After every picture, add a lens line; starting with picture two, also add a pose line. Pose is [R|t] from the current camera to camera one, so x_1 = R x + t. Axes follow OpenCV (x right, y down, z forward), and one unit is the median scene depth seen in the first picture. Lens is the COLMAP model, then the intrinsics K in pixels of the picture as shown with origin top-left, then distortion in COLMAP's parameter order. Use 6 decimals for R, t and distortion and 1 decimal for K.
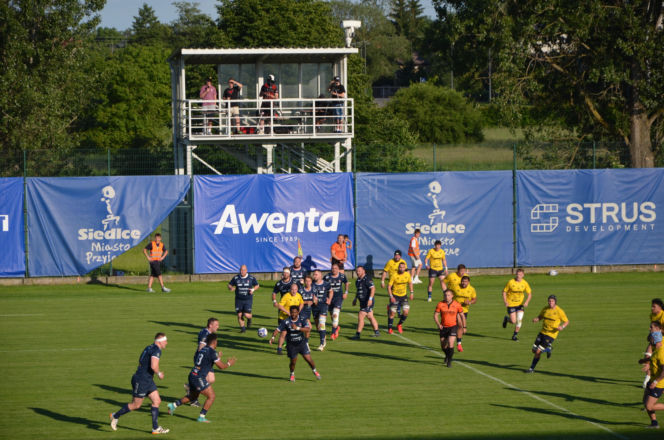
lens RADIAL K [[2949.0, 0, 332.0], [0, 2949.0, 220.0], [0, 0, 1]] dist [0.207758, 10.331082]
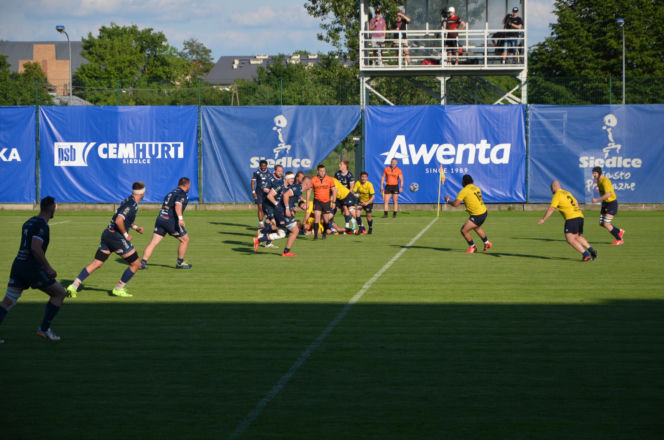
lens RADIAL K [[2949.0, 0, 332.0], [0, 2949.0, 220.0], [0, 0, 1]] dist [0.207758, 10.331082]
pose [[0.968017, 0.021687, -0.249945, 0.194798], [-0.015375, 0.999512, 0.027182, -0.003292], [0.250412, -0.022470, 0.967879, 0.019426]]
